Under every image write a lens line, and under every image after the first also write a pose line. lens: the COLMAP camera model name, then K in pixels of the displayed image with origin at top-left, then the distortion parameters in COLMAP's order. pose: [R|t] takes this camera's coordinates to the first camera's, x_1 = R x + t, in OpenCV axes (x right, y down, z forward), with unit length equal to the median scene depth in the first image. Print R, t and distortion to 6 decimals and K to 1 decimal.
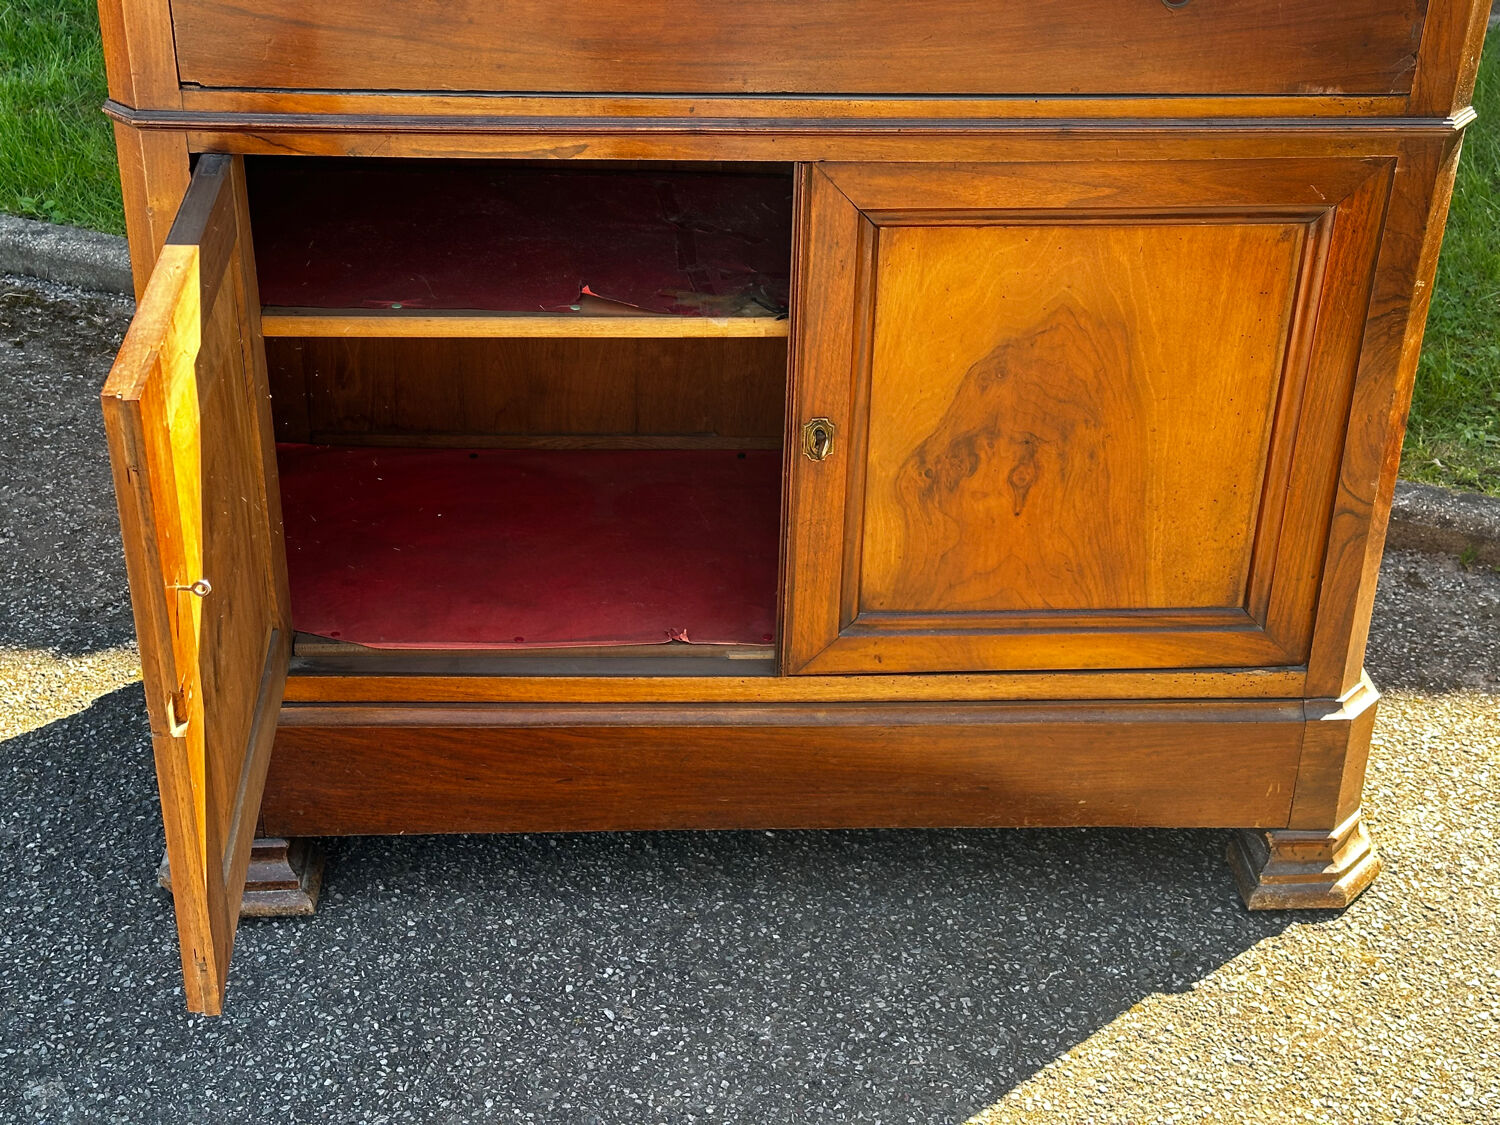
lens RADIAL K [[2109.6, 0, 725.2], [0, 2109.6, 566.0], [0, 0, 1]] dist [0.115673, -0.016294]
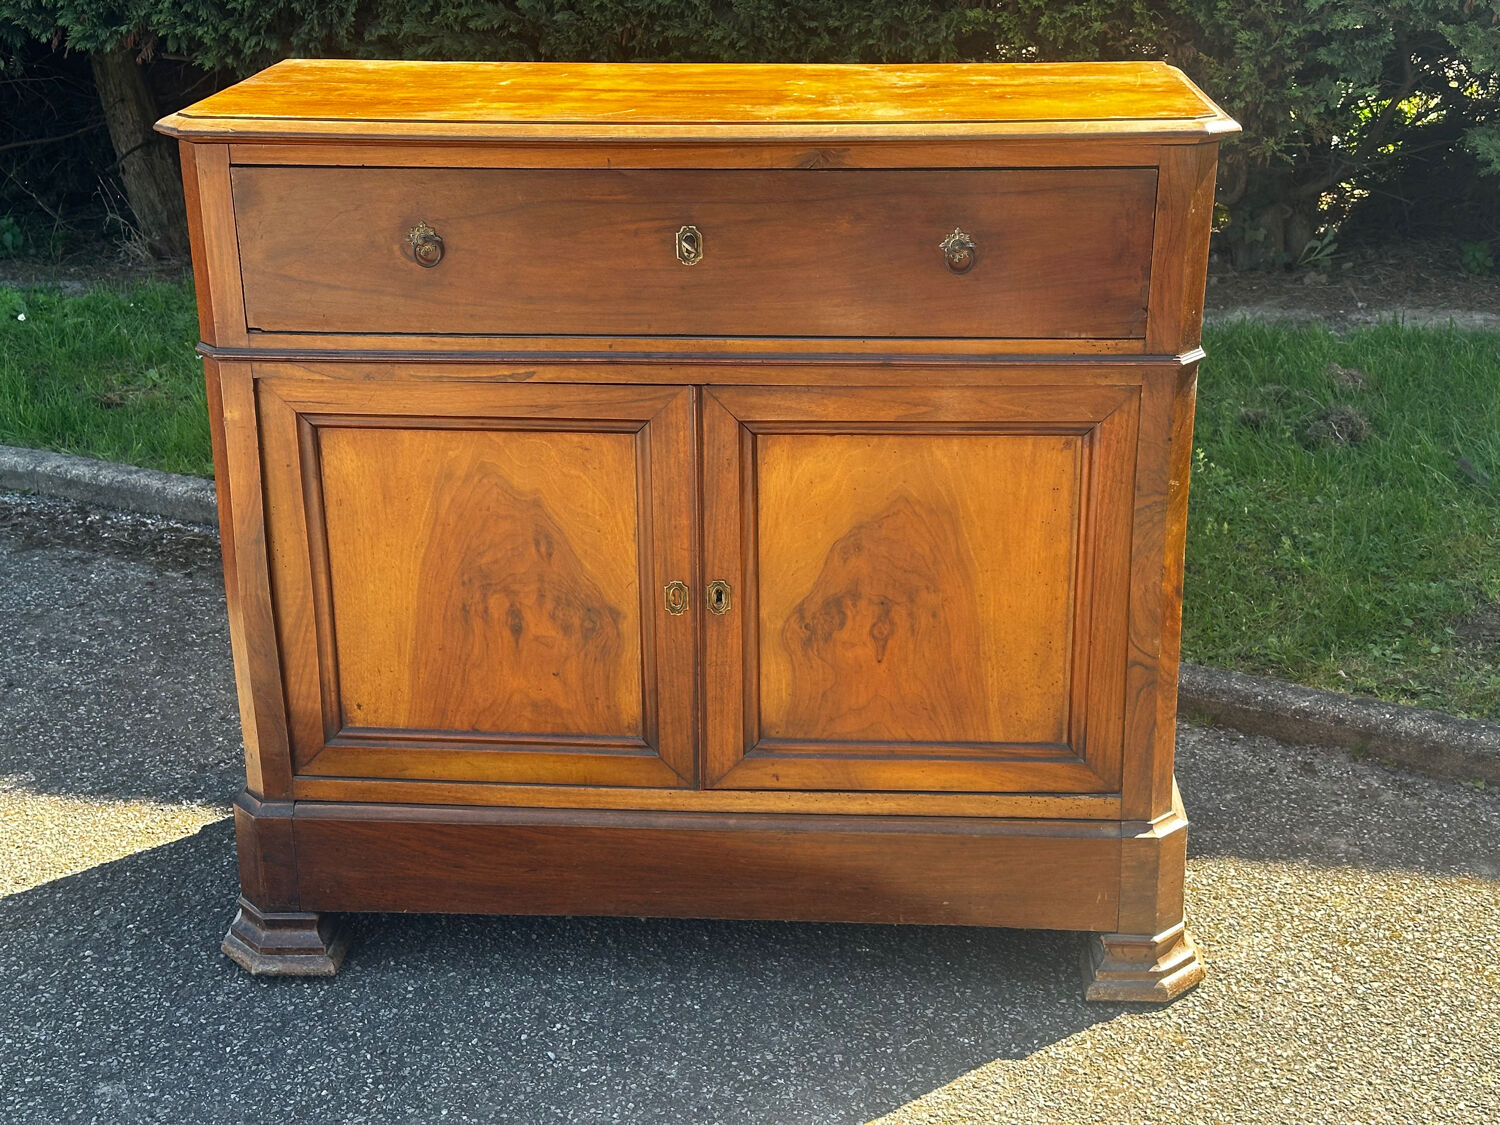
lens RADIAL K [[2120.8, 0, 728.2], [0, 2120.8, 568.6], [0, 0, 1]] dist [0.162275, -0.334627]
pose [[0.993303, 0.011054, -0.115010, 0.188968], [-0.028301, 0.988367, -0.149434, 0.111388], [0.112020, 0.151688, 0.982060, -0.272474]]
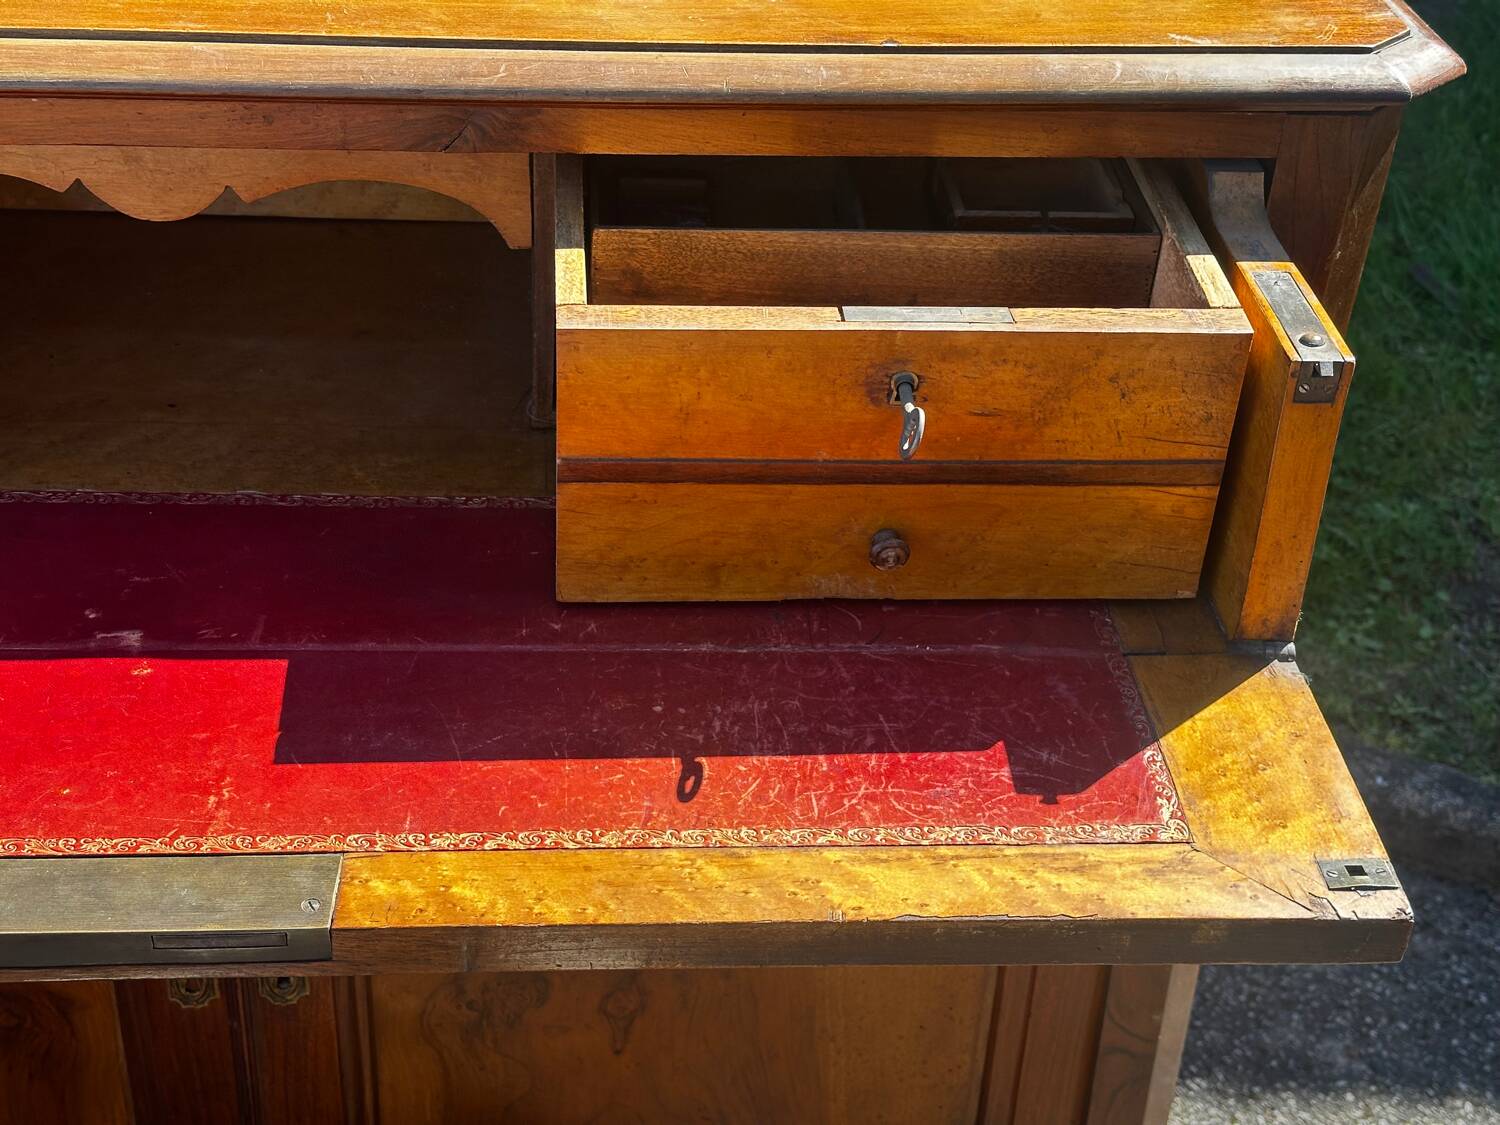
lens RADIAL K [[2118.1, 0, 754.6], [0, 2118.1, 553.4], [0, 0, 1]] dist [0.170900, -0.383906]
pose [[0.998994, 0.003807, 0.044680, 0.145842], [-0.007569, 0.996408, 0.084349, -0.225043], [-0.044198, -0.084602, 0.995434, 0.352019]]
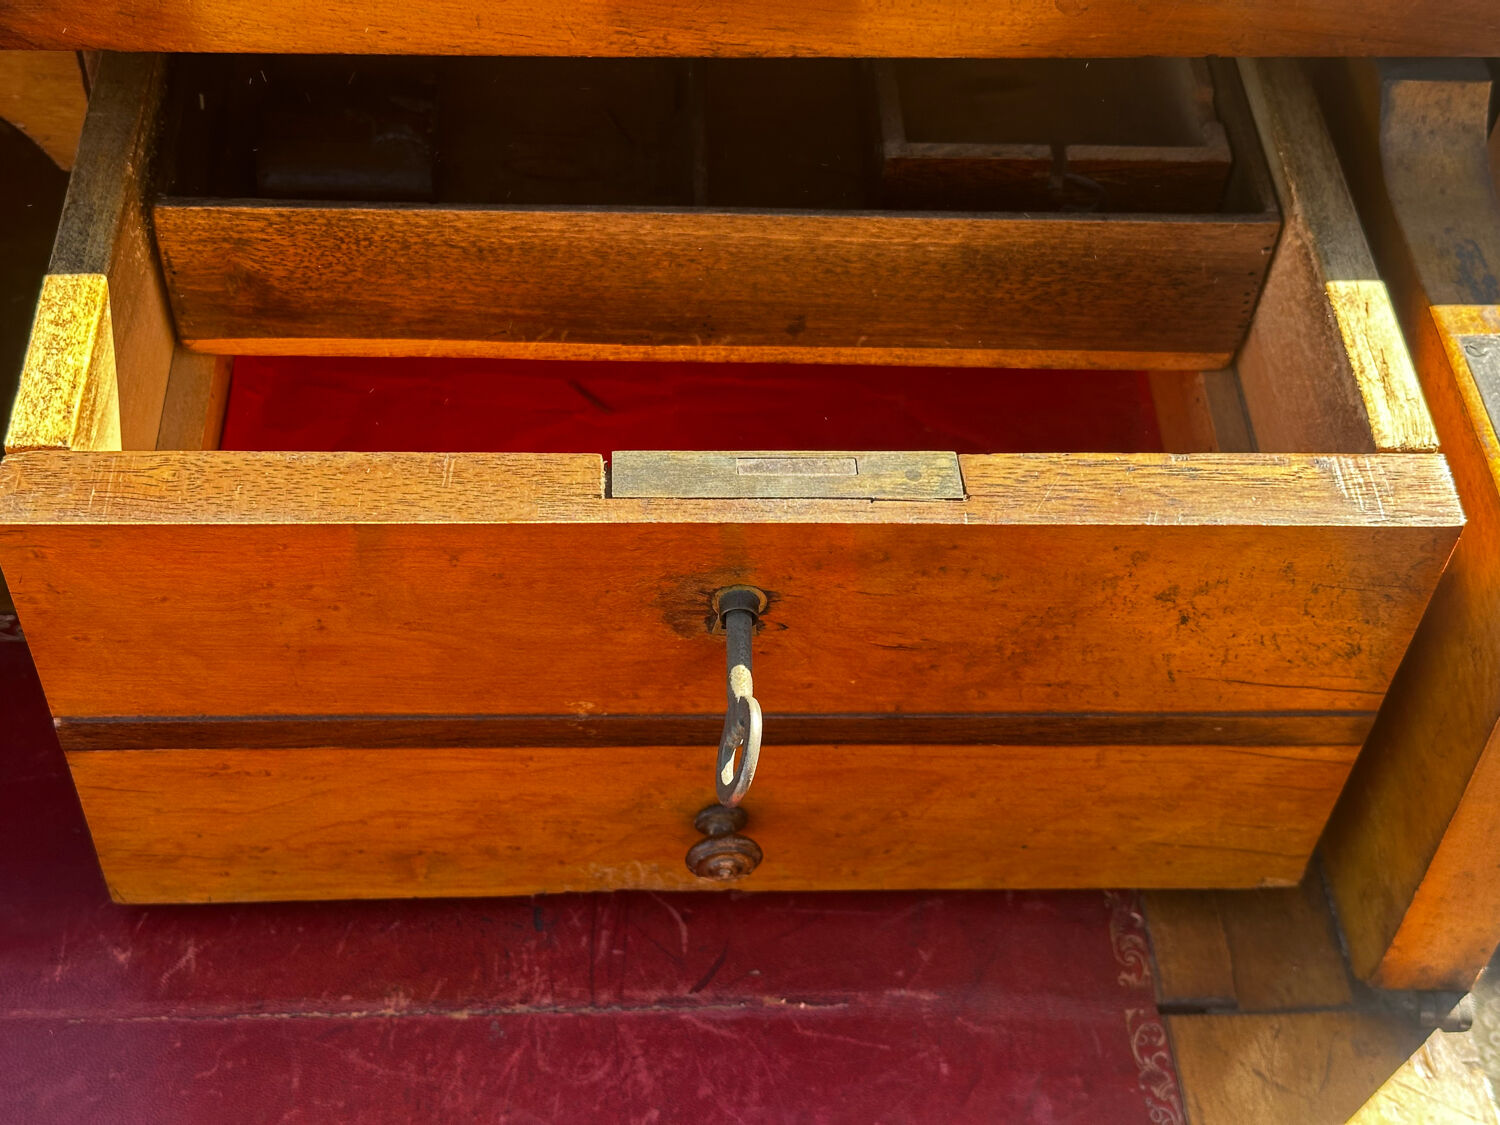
lens RADIAL K [[2125.6, 0, 743.1], [0, 2125.6, 549.1], [0, 0, 1]] dist [0.204877, -0.555985]
pose [[0.999685, 0.016303, 0.019108, 0.191693], [-0.021505, 0.948614, 0.315703, -0.296097], [-0.012979, -0.316015, 0.948666, 0.582654]]
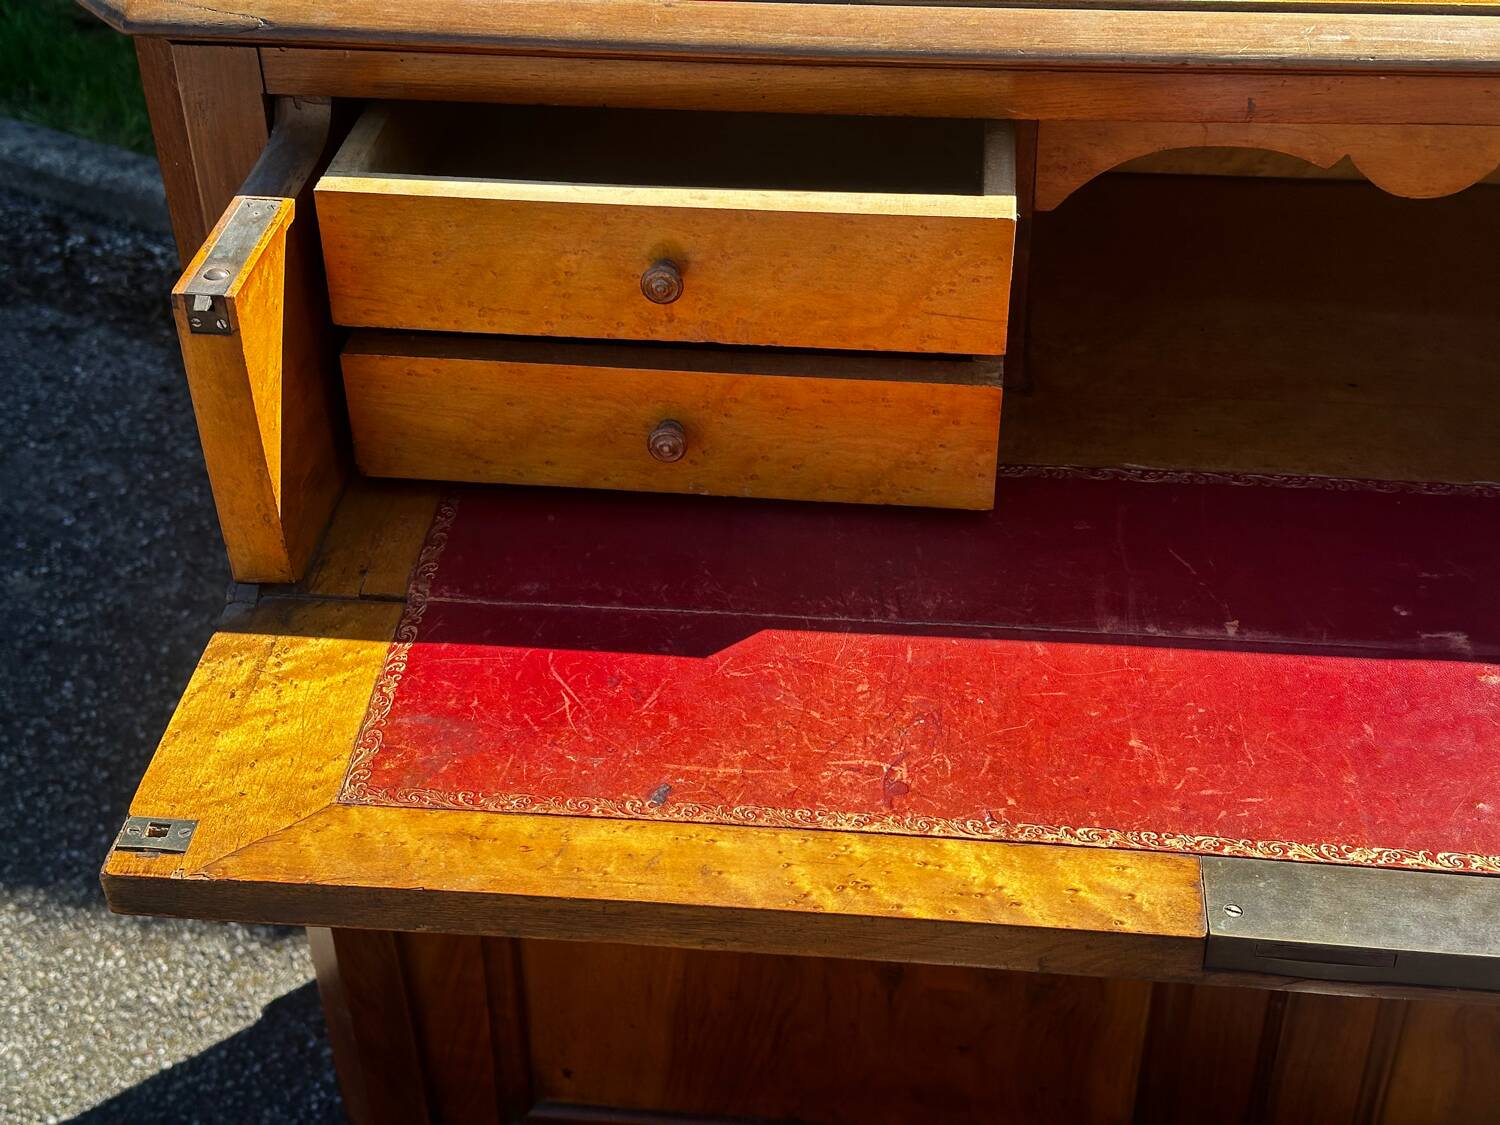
lens RADIAL K [[2118.1, 0, 754.6], [0, 2118.1, 553.4], [0, 0, 1]] dist [0.170900, -0.383906]
pose [[0.991736, 0.050292, -0.118025, -0.053074], [-0.034837, 0.990963, 0.129530, -0.237244], [0.123473, -0.124348, 0.984526, 0.358904]]
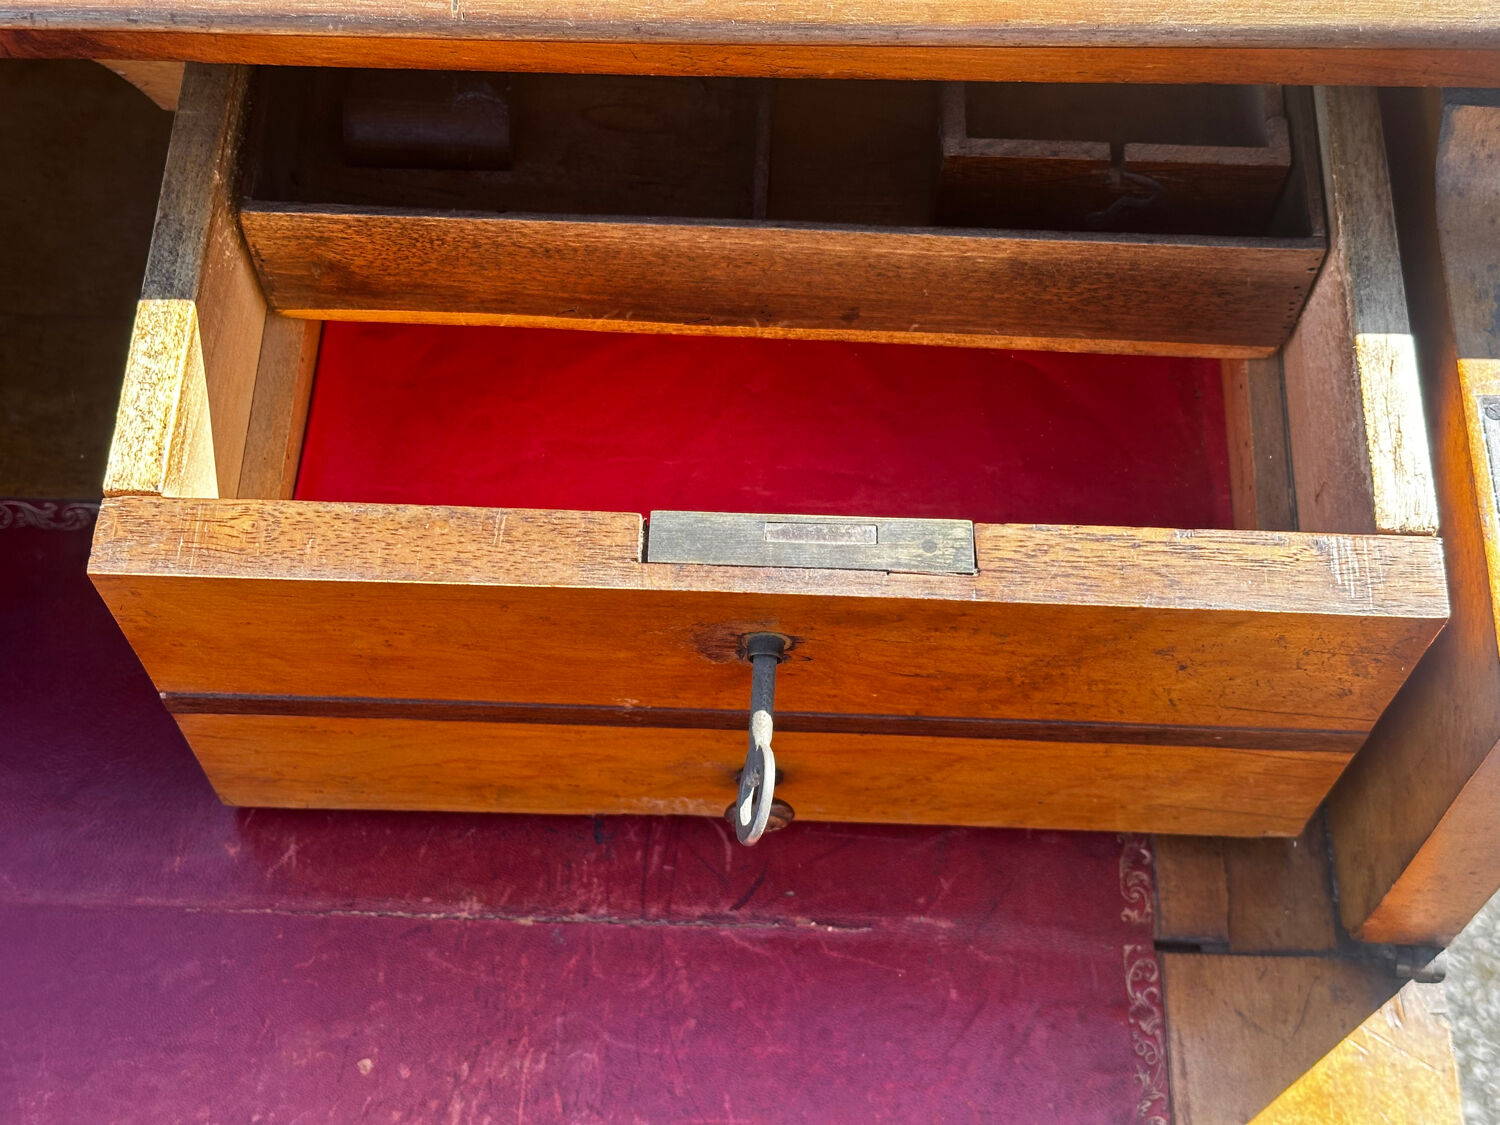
lens RADIAL K [[2125.6, 0, 743.1], [0, 2125.6, 549.1], [0, 0, 1]] dist [0.204877, -0.555985]
pose [[0.997094, 0.058242, -0.049107, 0.203792], [-0.024482, 0.855387, 0.517410, -0.352641], [0.072140, -0.514705, 0.854327, 0.590005]]
